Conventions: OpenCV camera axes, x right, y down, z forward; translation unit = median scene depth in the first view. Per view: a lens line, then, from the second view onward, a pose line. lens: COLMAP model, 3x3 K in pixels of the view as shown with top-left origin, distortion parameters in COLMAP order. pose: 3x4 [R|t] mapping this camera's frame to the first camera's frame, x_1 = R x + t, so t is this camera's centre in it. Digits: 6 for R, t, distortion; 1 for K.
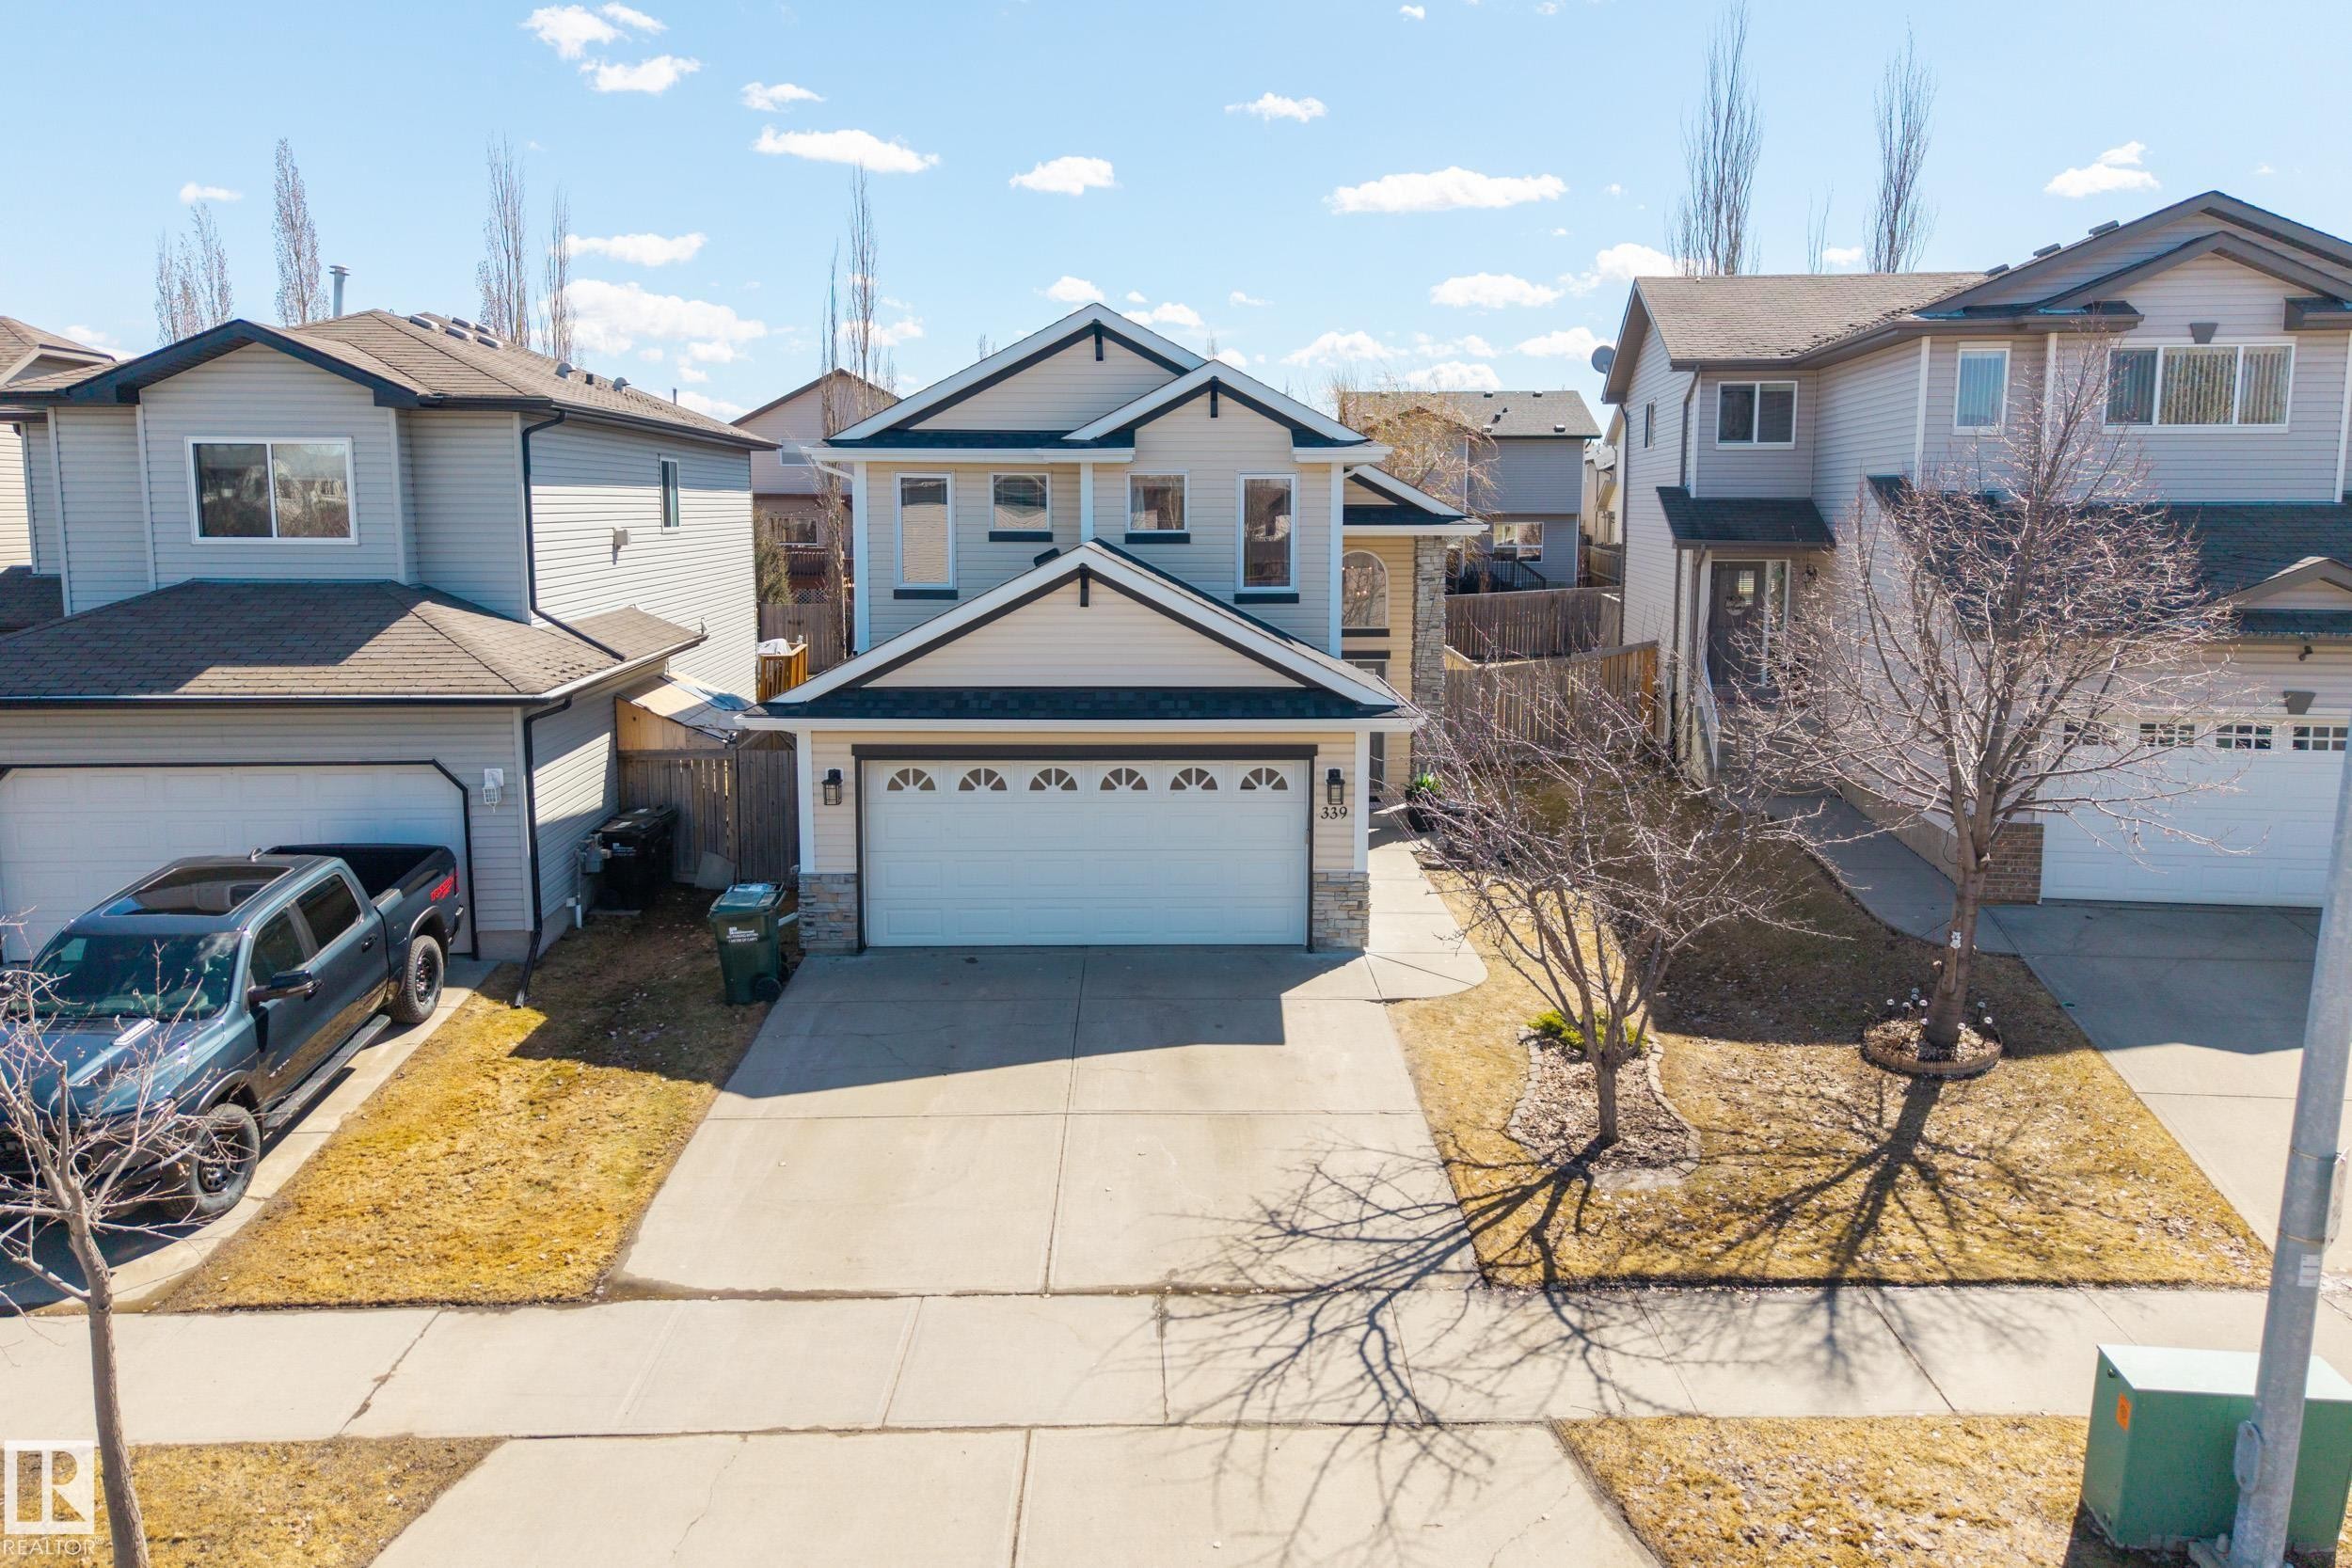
lens RADIAL K [[1604.3, 0, 1179.5], [0, 1604.3, 680.5], [0, 0, 1]] dist [0.042483, -0.041914]
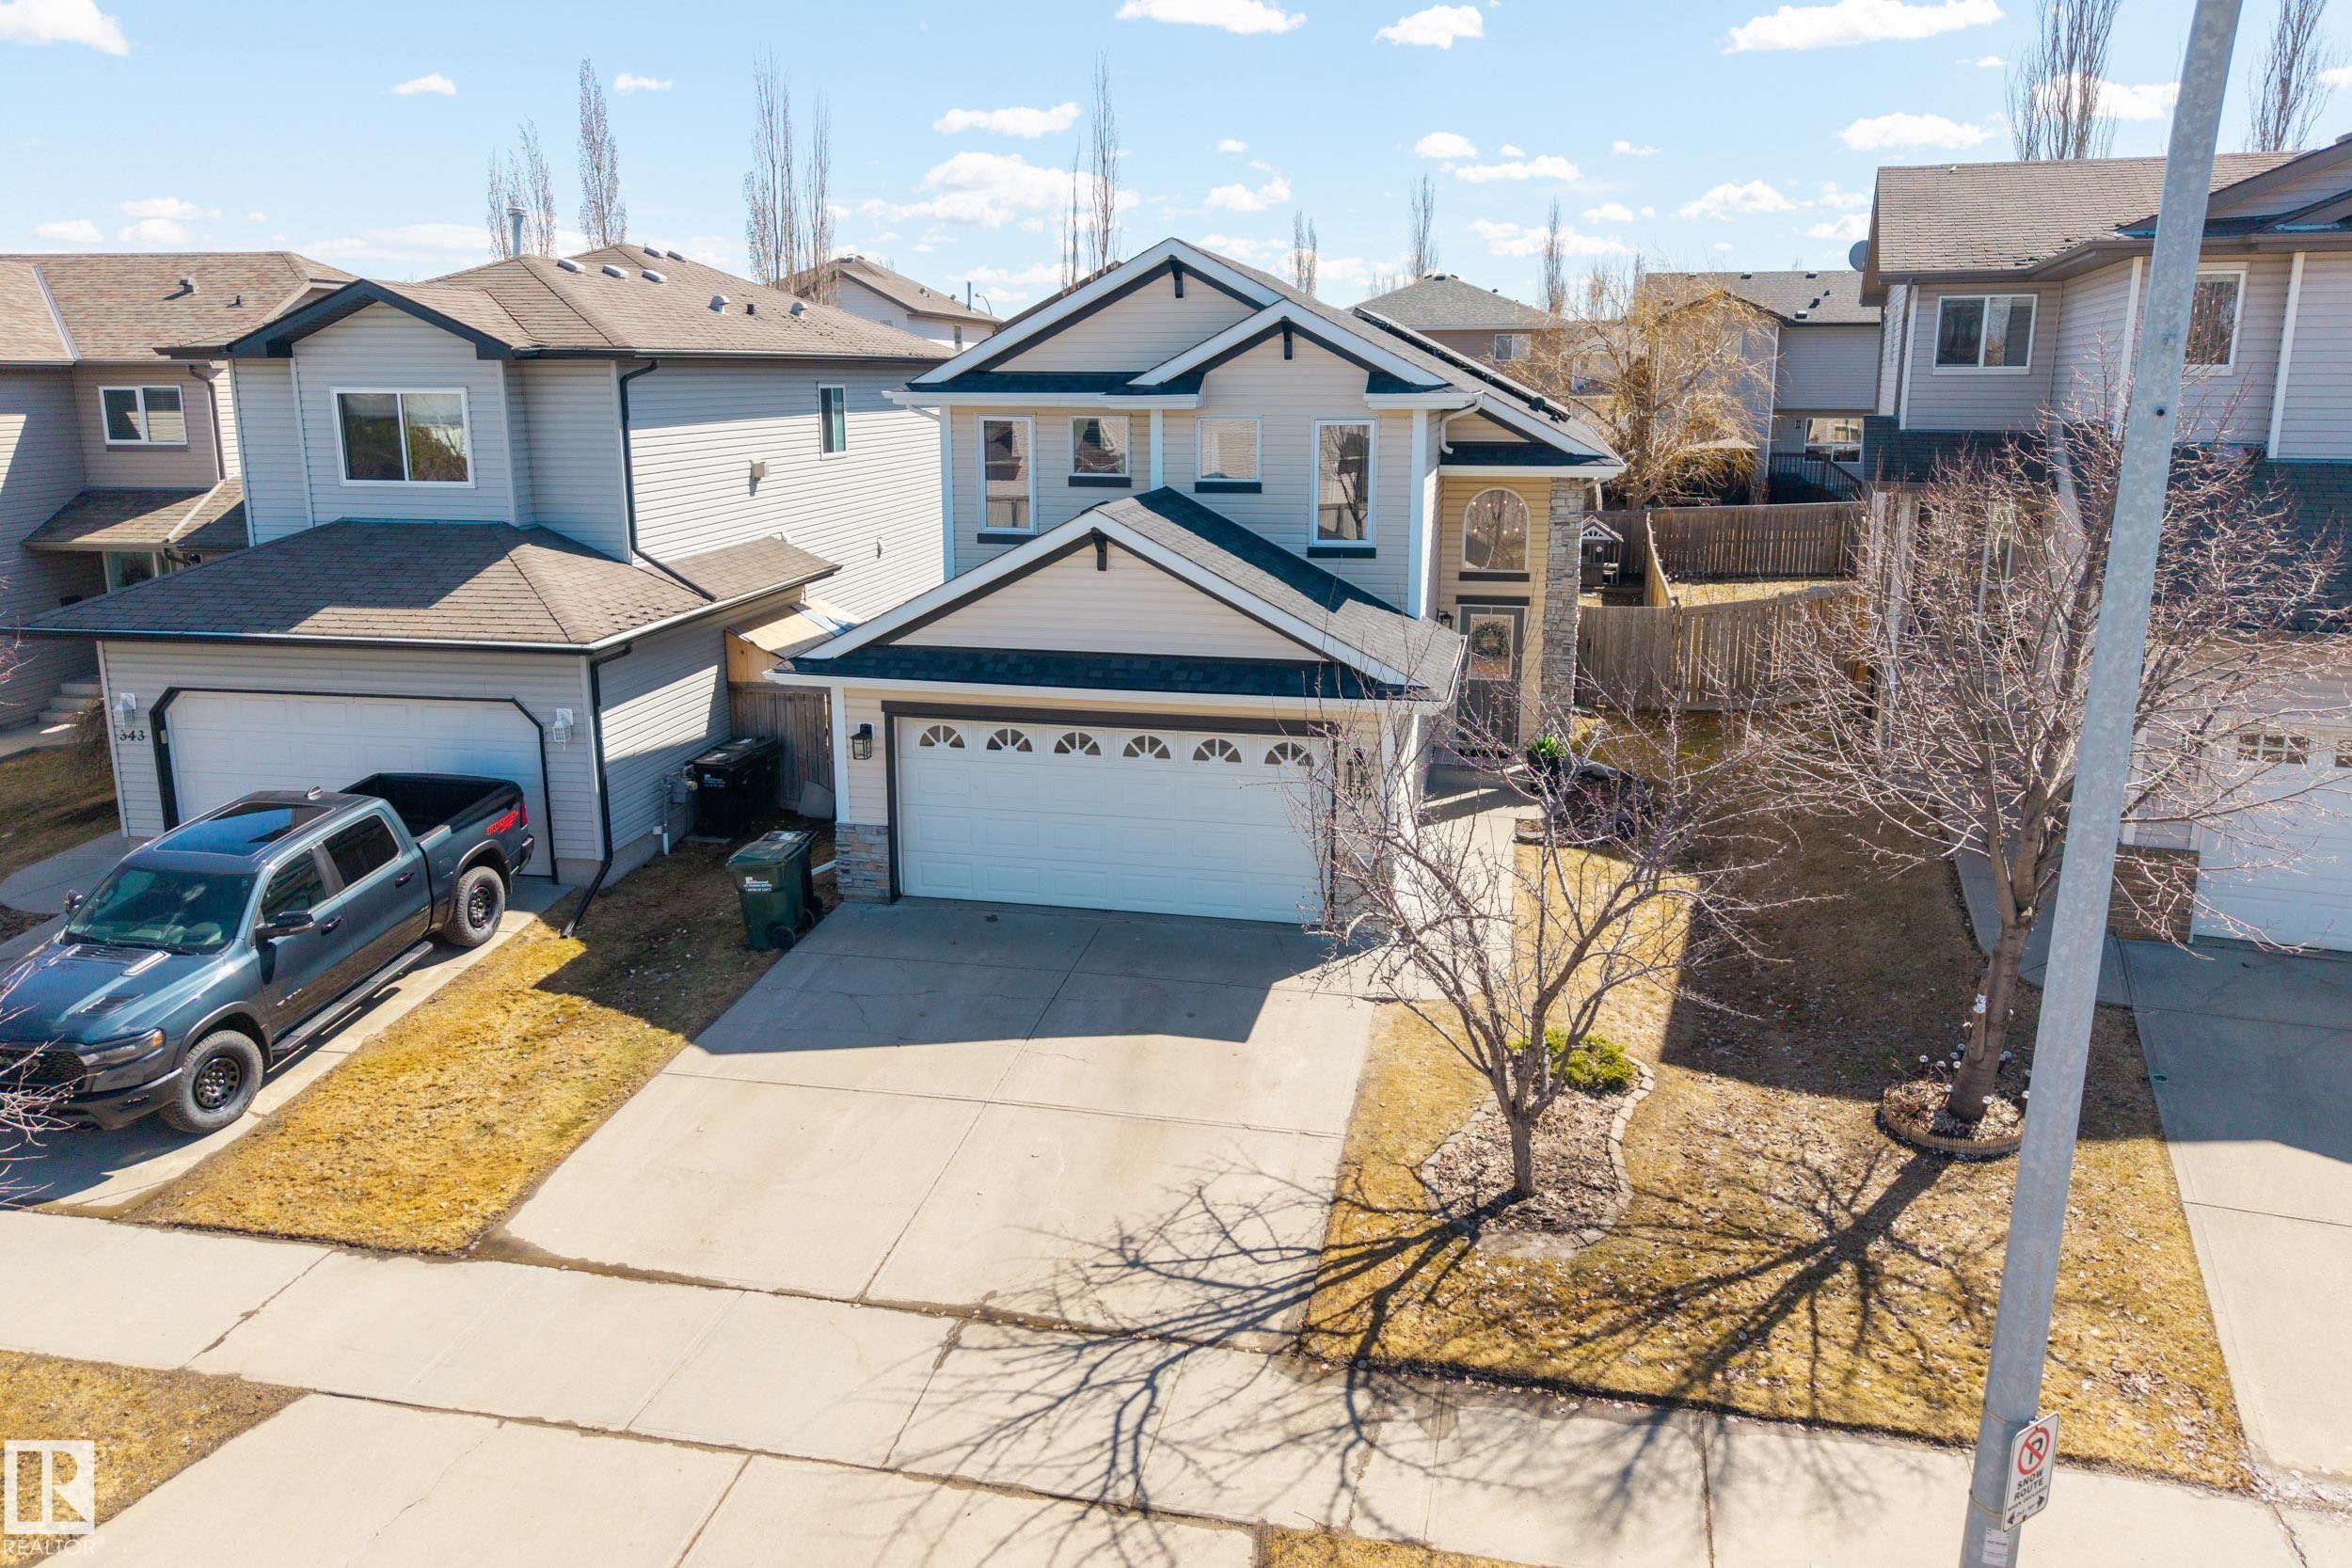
lens RADIAL K [[1608.8, 0, 1178.7], [0, 1608.8, 685.6], [0, 0, 1]] dist [0.039644, -0.033750]
pose [[0.973300, 0.041840, -0.225691, 0.249069], [-0.022740, 0.995986, 0.086574, -0.074111], [0.228407, -0.079130, 0.970345, 0.072157]]
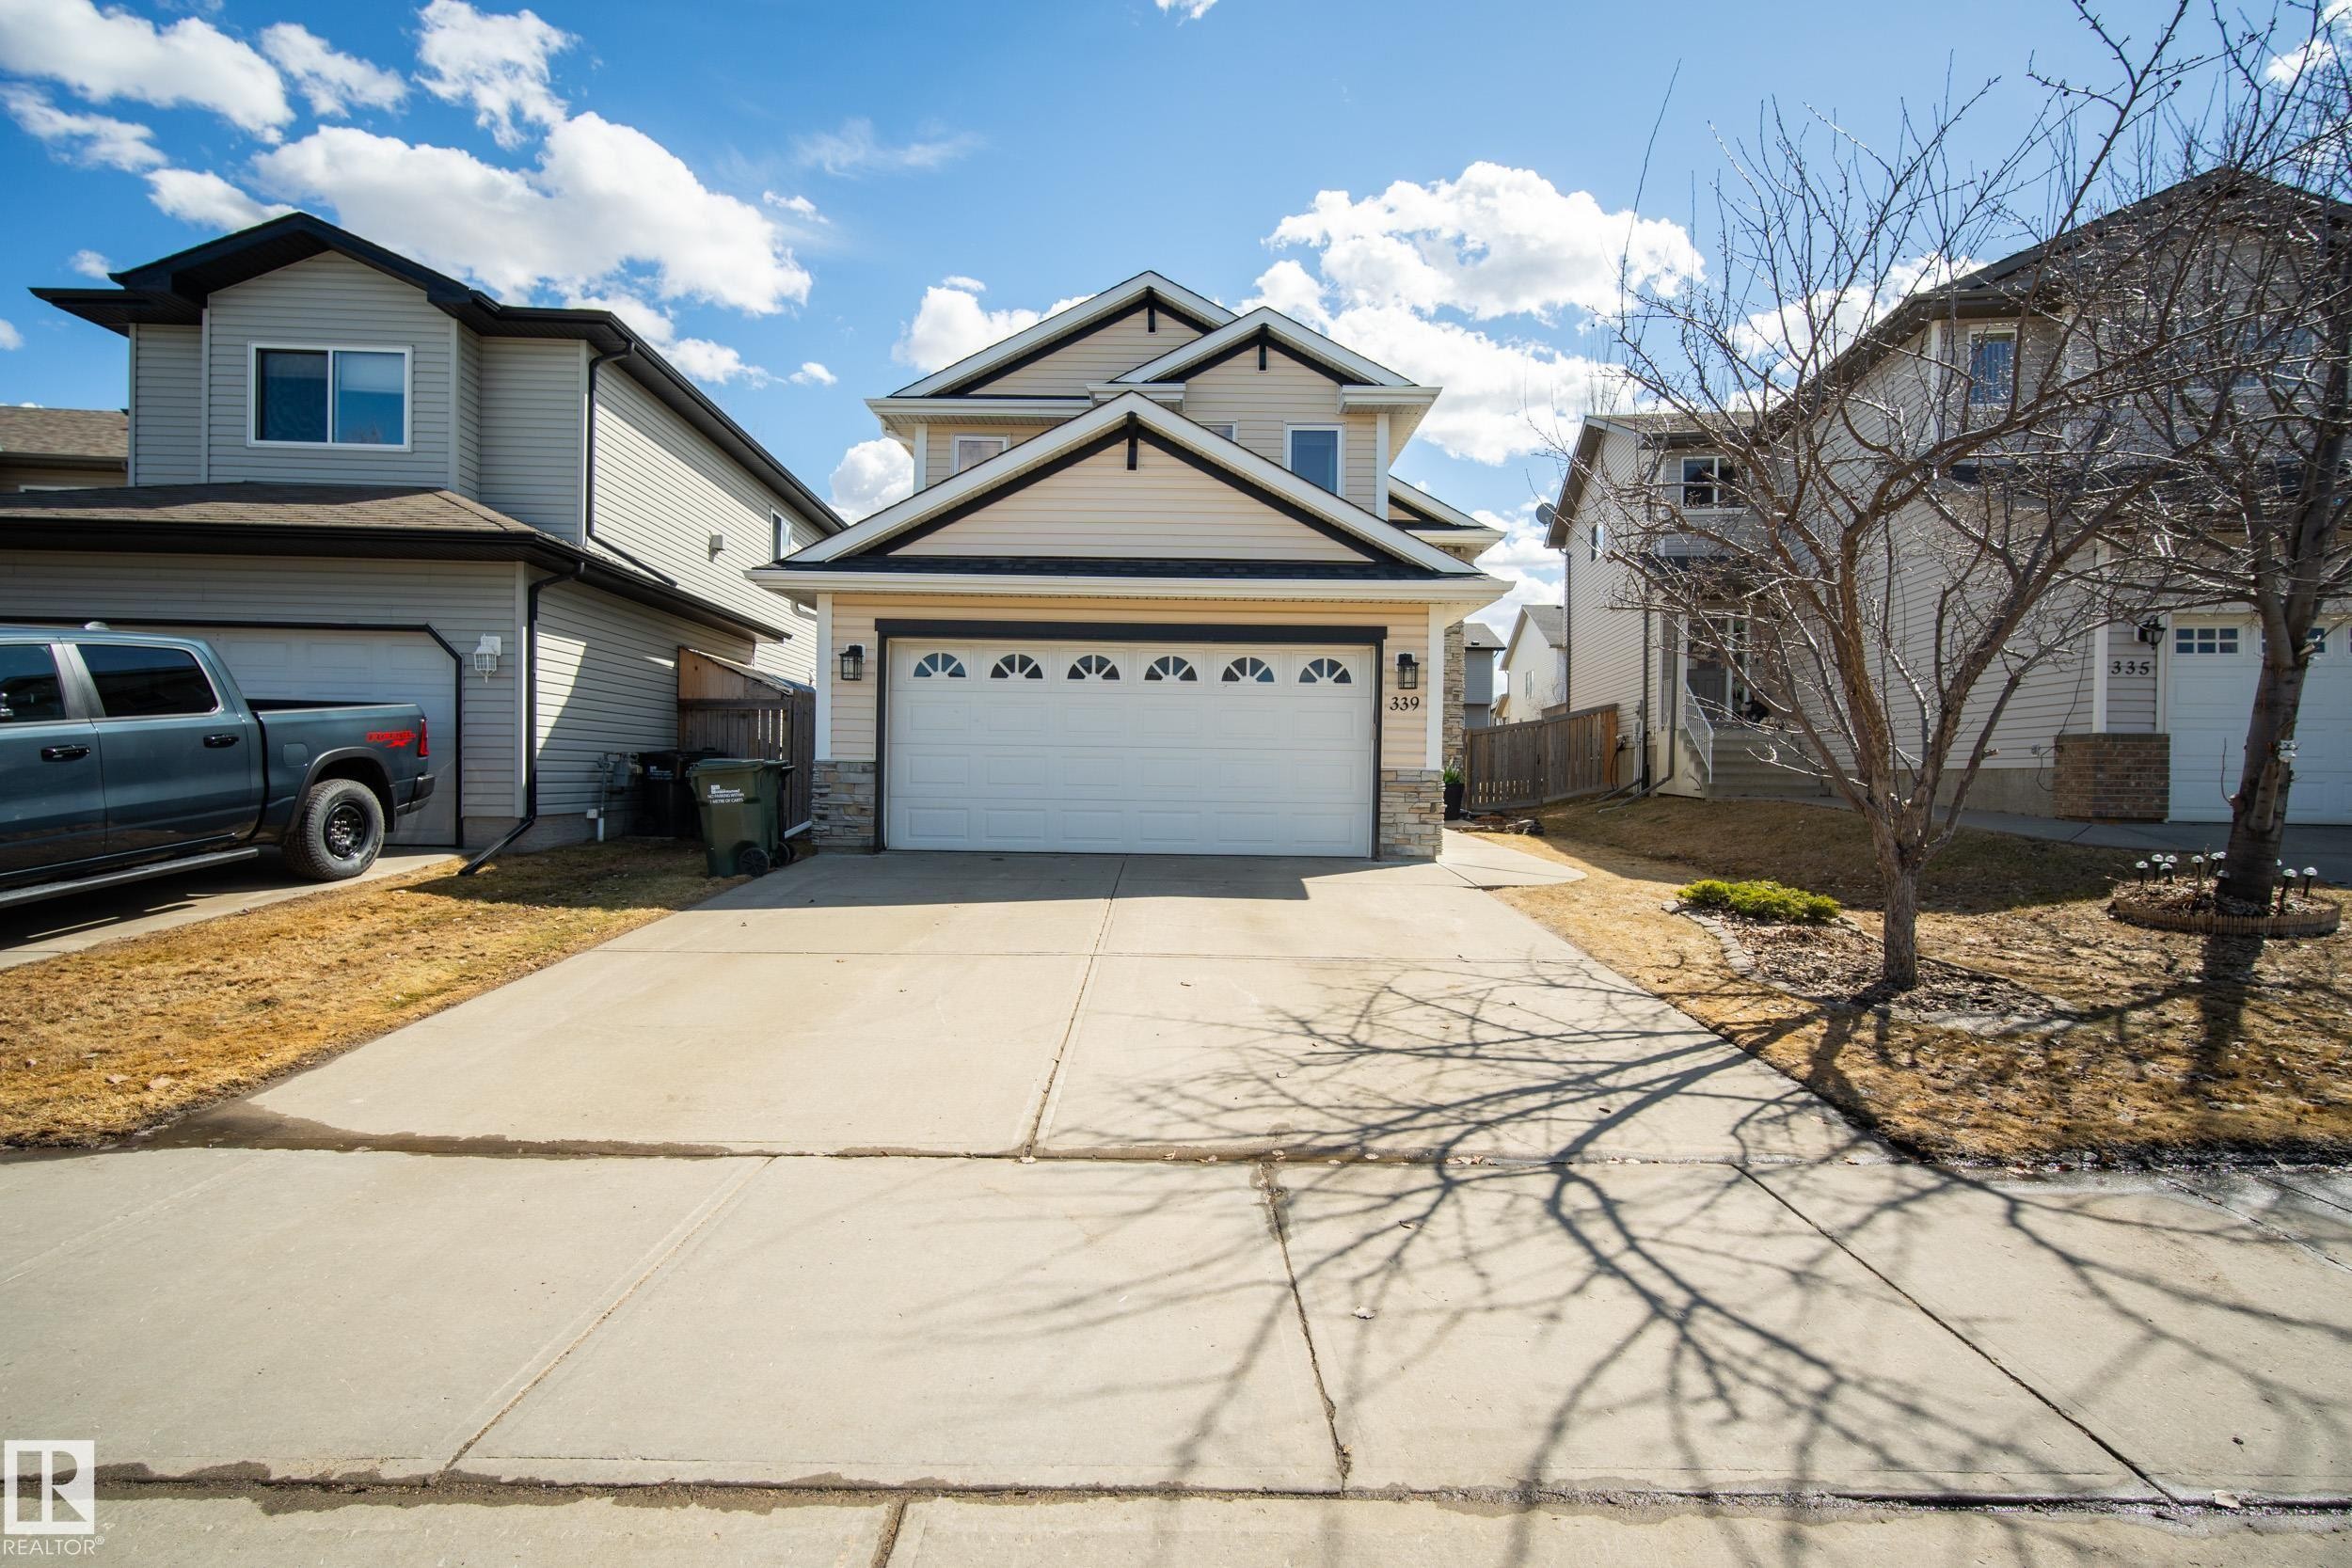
lens RADIAL K [[1021.1, 0, 1176.0], [0, 1021.1, 784.0], [0, 0, 1]] dist [-0.033165, 0.019017]
pose [[0.999768, 0.014265, -0.016130, -0.027015], [-0.015855, 0.994534, -0.103202, 0.229609], [0.014569, 0.103434, 0.994530, 0.526028]]
